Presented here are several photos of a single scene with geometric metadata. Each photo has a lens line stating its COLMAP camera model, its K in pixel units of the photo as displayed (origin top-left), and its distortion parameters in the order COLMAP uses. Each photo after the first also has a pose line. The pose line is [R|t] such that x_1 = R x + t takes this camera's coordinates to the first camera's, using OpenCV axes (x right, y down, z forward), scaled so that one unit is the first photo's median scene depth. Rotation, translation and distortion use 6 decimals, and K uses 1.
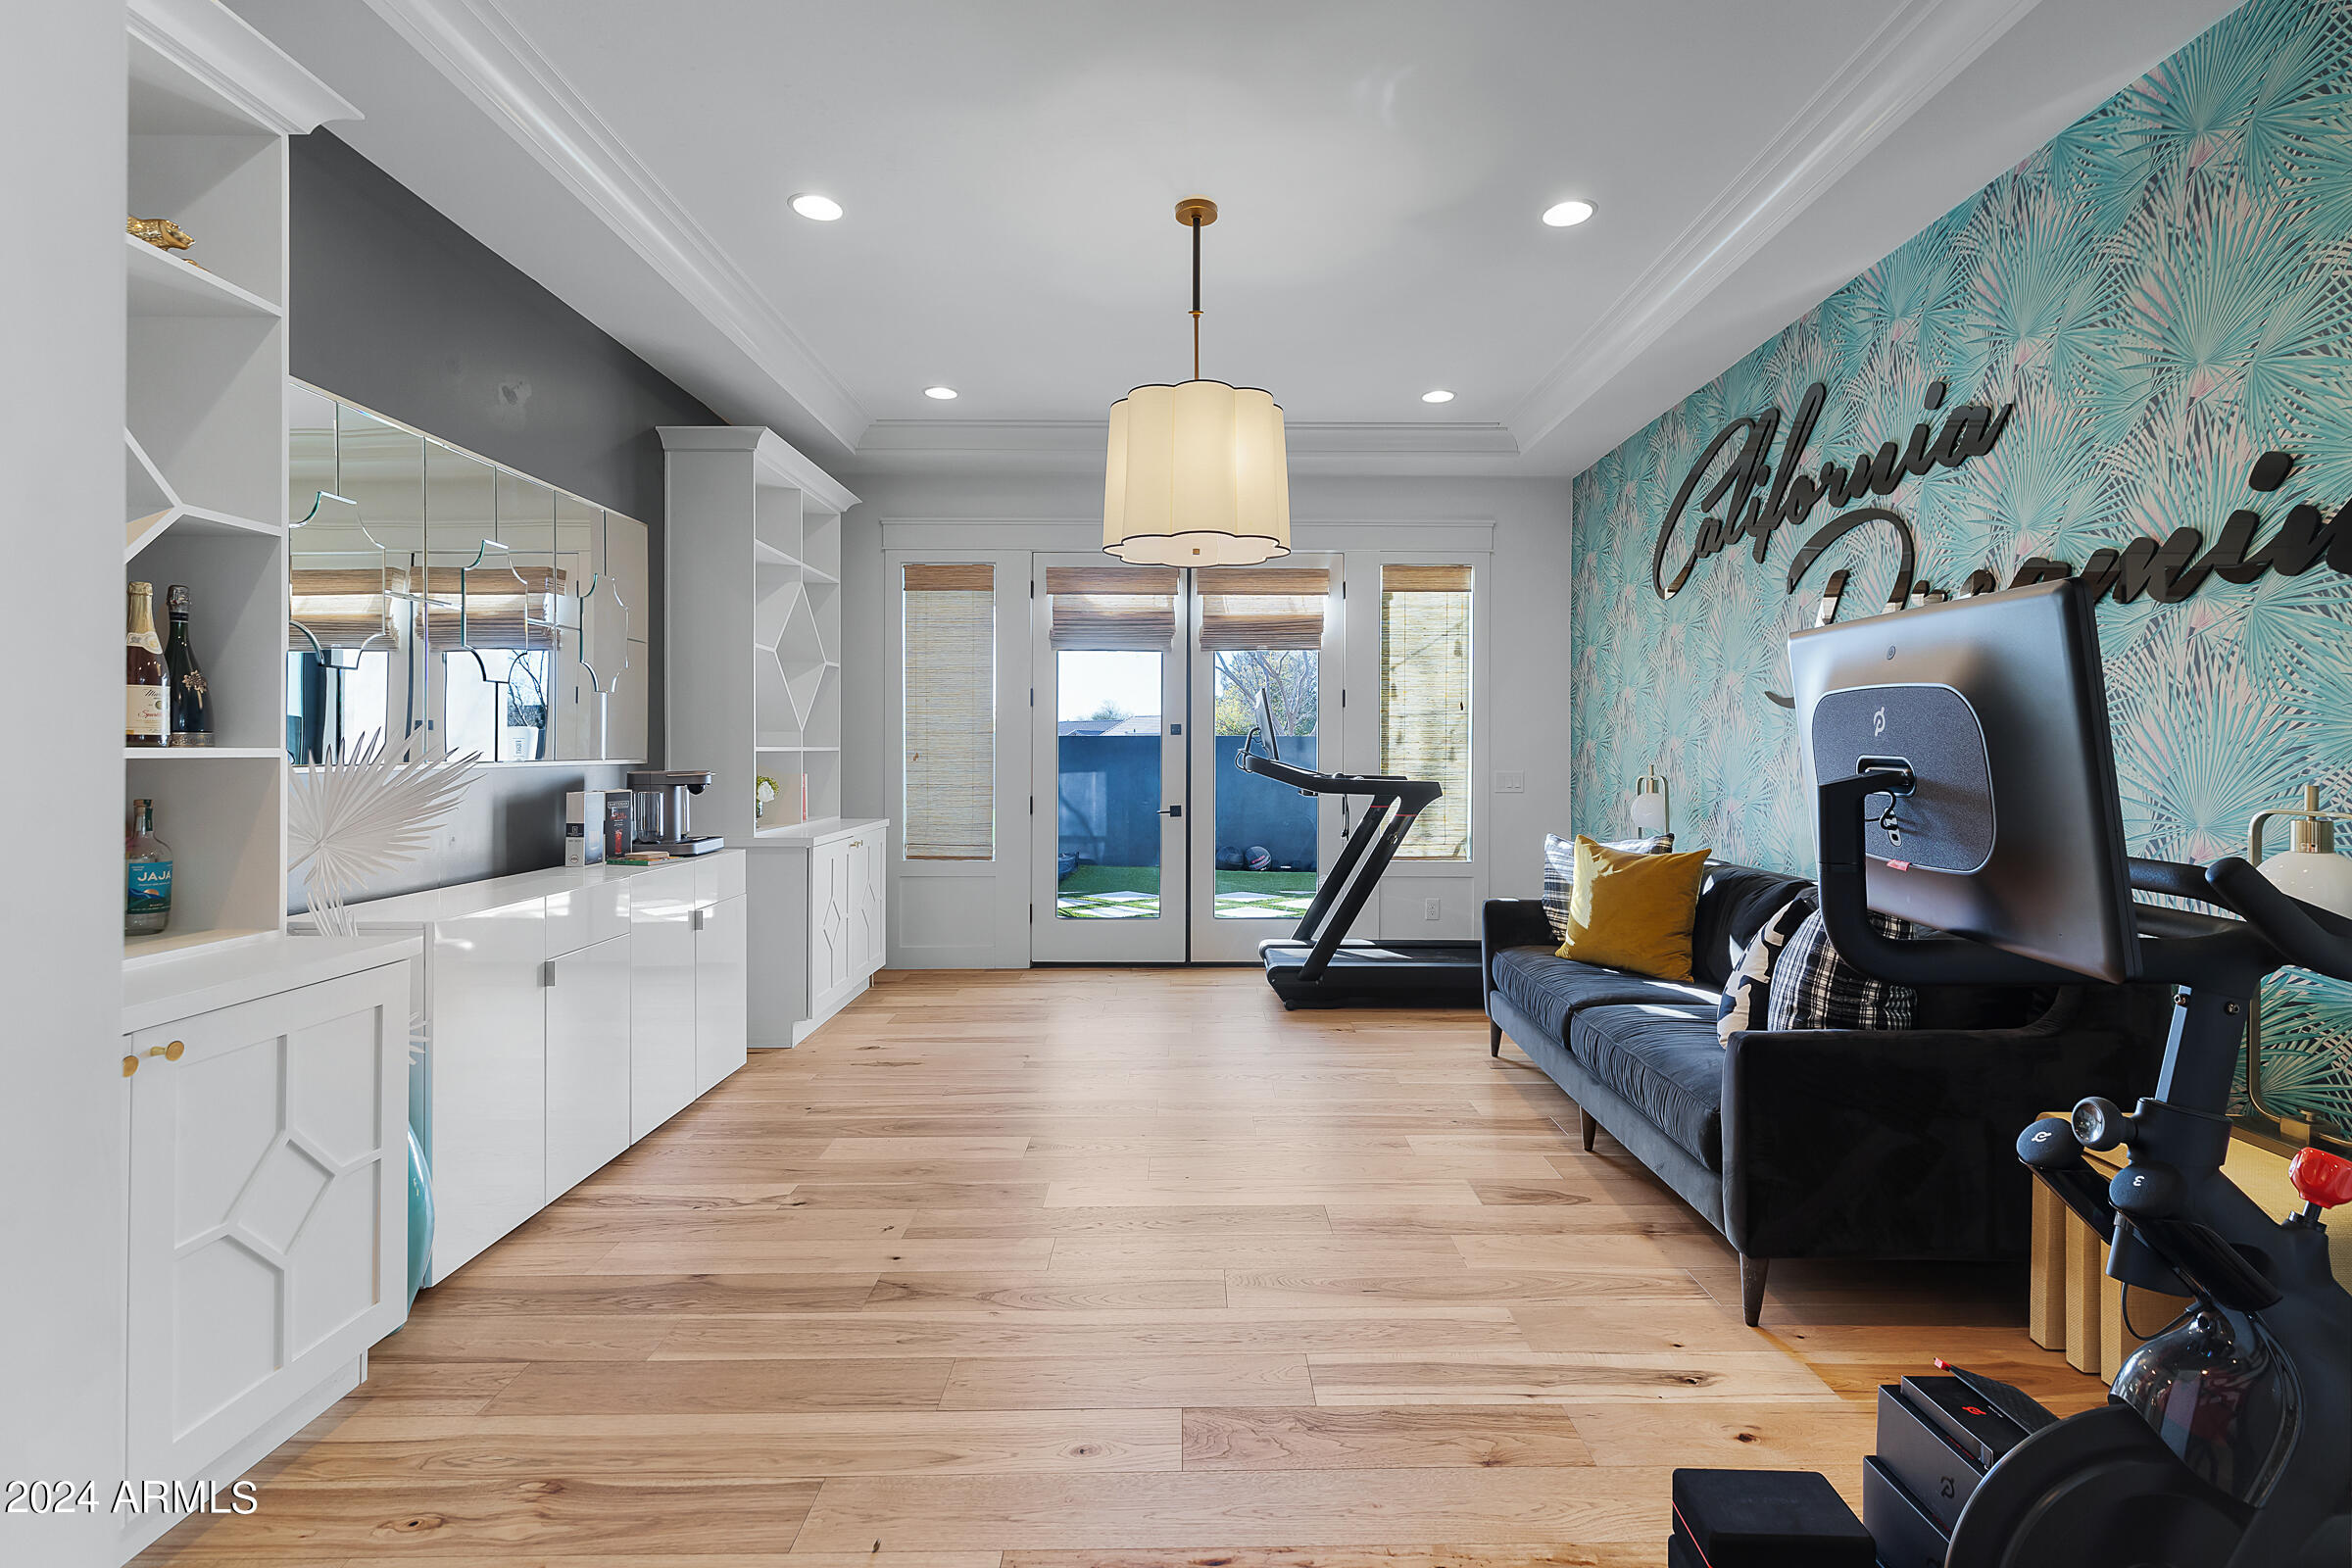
lens RADIAL K [[1089.3, 0, 1205.7], [0, 1089.3, 752.8], [0, 0, 1]] dist [-0.004299, -0.000386]
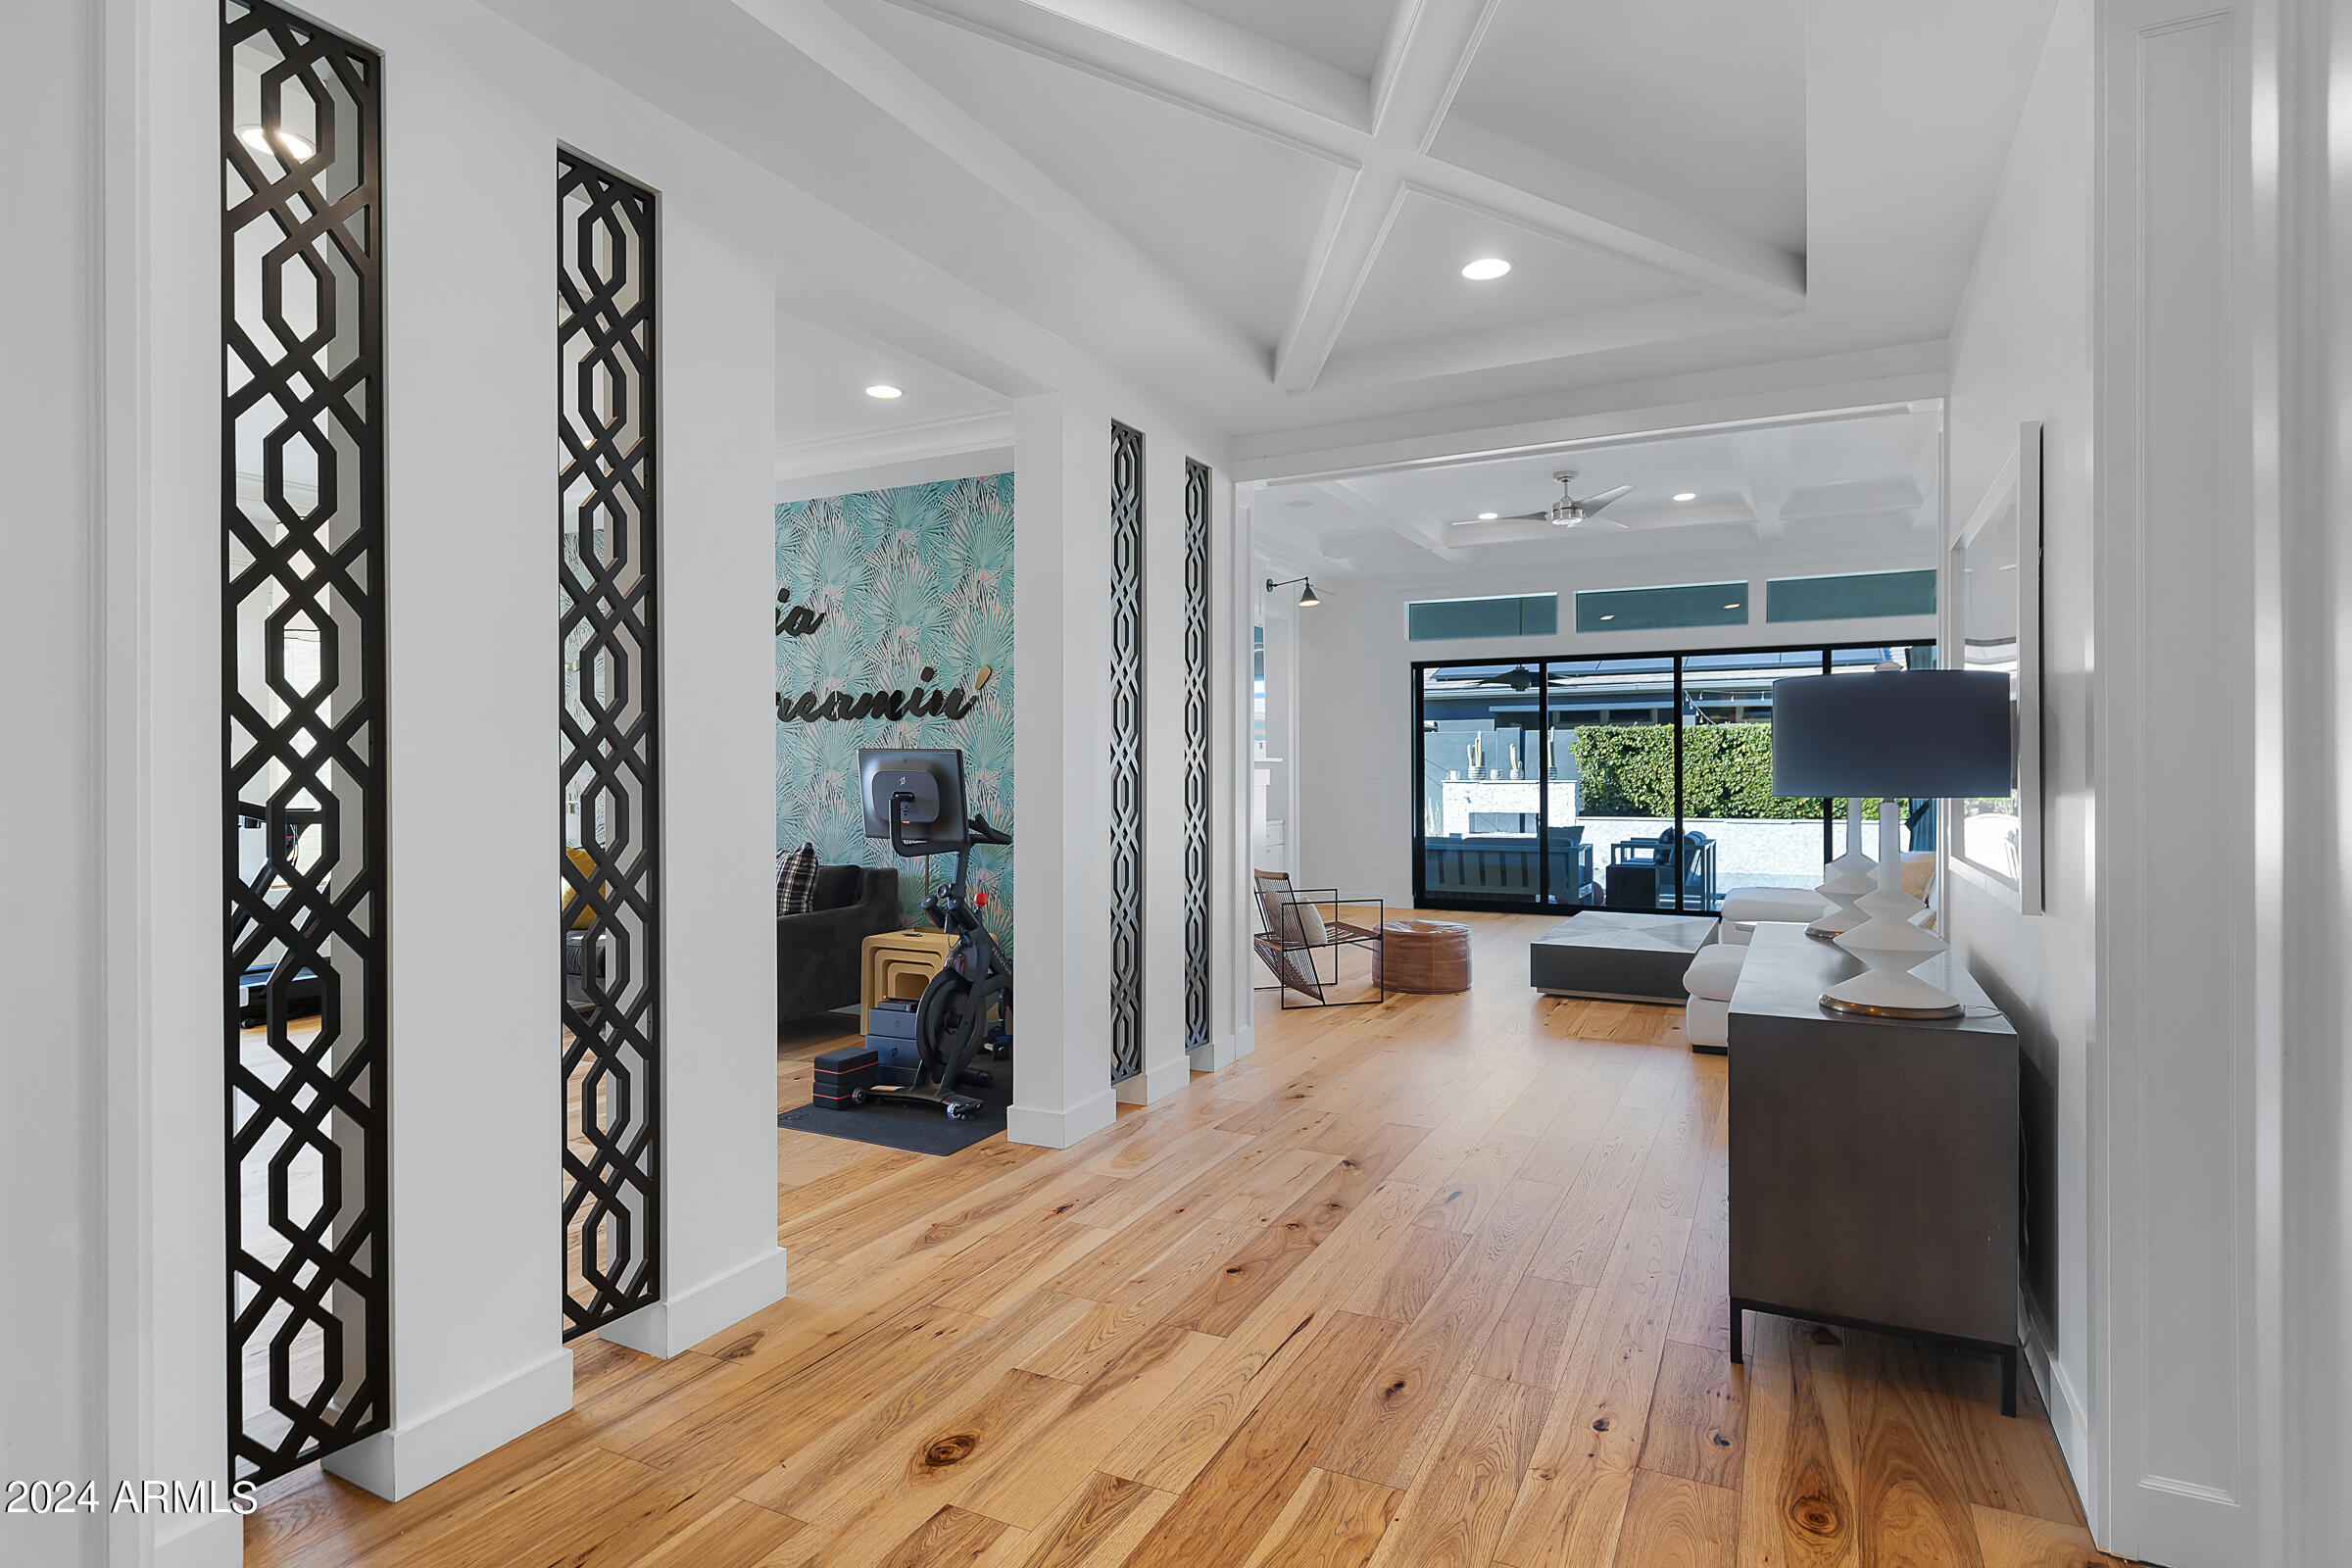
lens RADIAL K [[1244.3, 0, 1168.4], [0, 1244.3, 777.5], [0, 0, 1]] dist [-0.015983, -0.000506]
pose [[0.462083, -0.006437, 0.886814, -1.242842], [0.003437, 0.999979, 0.005468, -0.027410], [-0.886830, 0.000521, 0.462095, -0.787918]]
